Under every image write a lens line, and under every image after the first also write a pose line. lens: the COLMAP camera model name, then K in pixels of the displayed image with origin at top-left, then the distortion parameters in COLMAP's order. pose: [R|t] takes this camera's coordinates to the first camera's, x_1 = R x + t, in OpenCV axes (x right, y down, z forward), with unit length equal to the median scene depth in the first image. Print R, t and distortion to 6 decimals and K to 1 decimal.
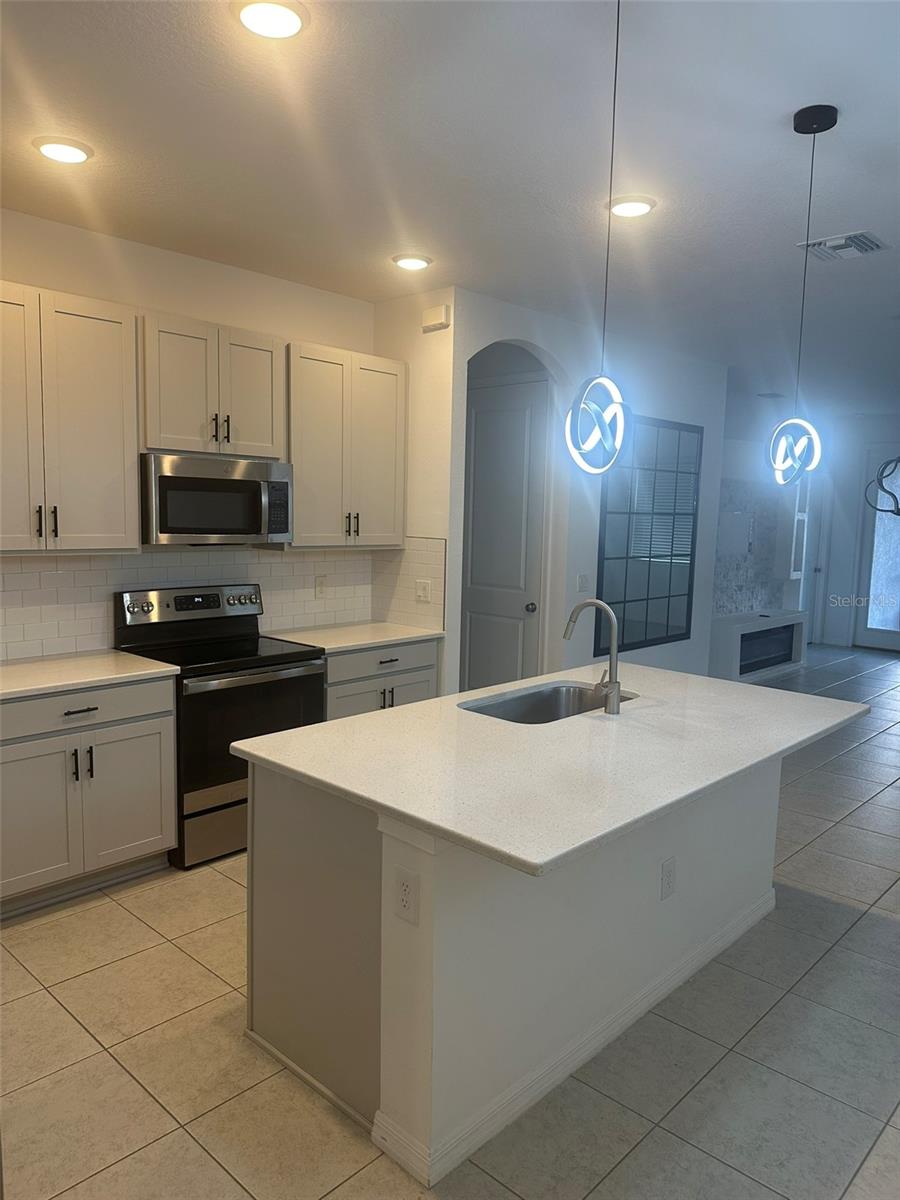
lens RADIAL K [[838.0, 0, 448.7], [0, 838.0, 598.9], [0, 0, 1]] dist [0.013323, -0.012444]
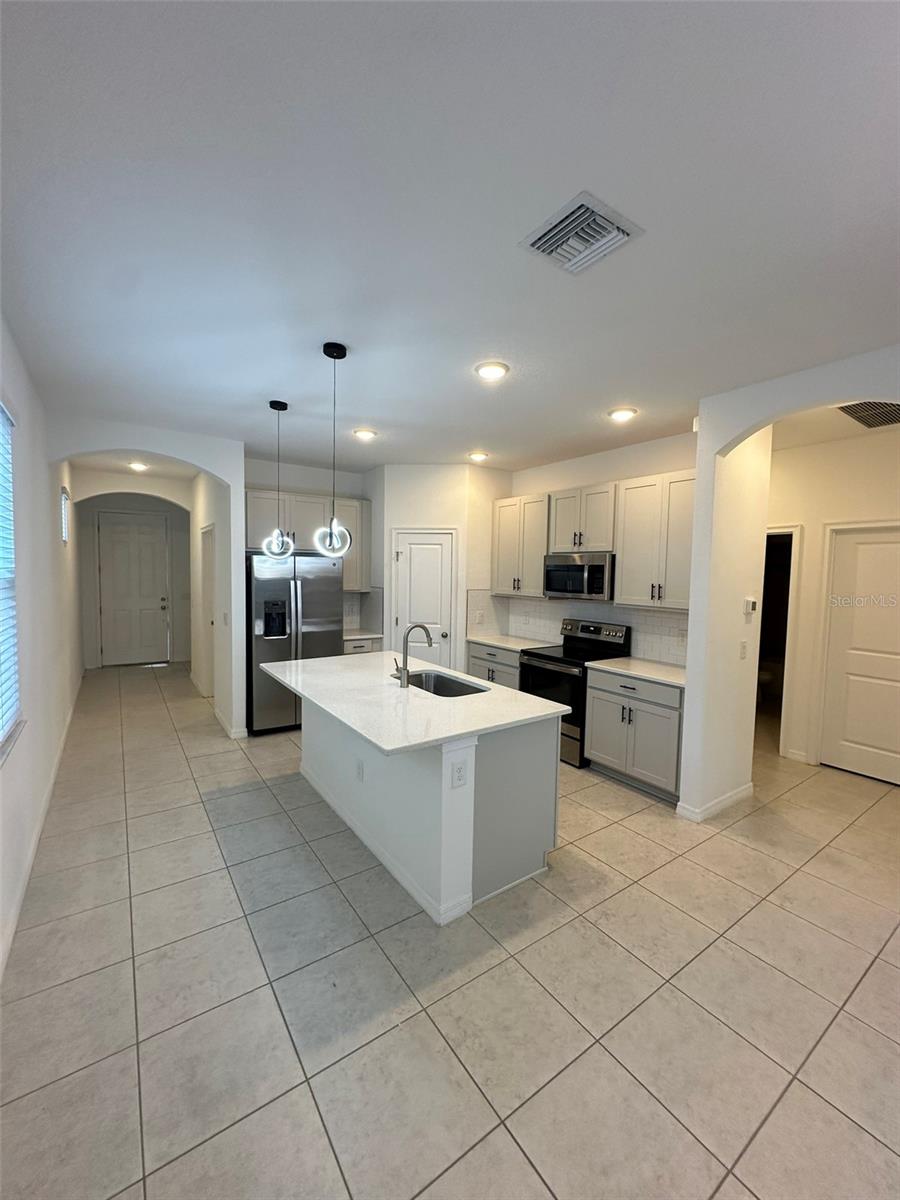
lens RADIAL K [[478.1, 0, 452.8], [0, 478.1, 598.6], [0, 0, 1]] dist [-0.001909, 0.000274]
pose [[-0.199217, 0.019661, -0.979758, 0.829384], [-0.140536, 0.988891, 0.048420, -0.075275], [0.969826, 0.147337, -0.194241, 0.903873]]
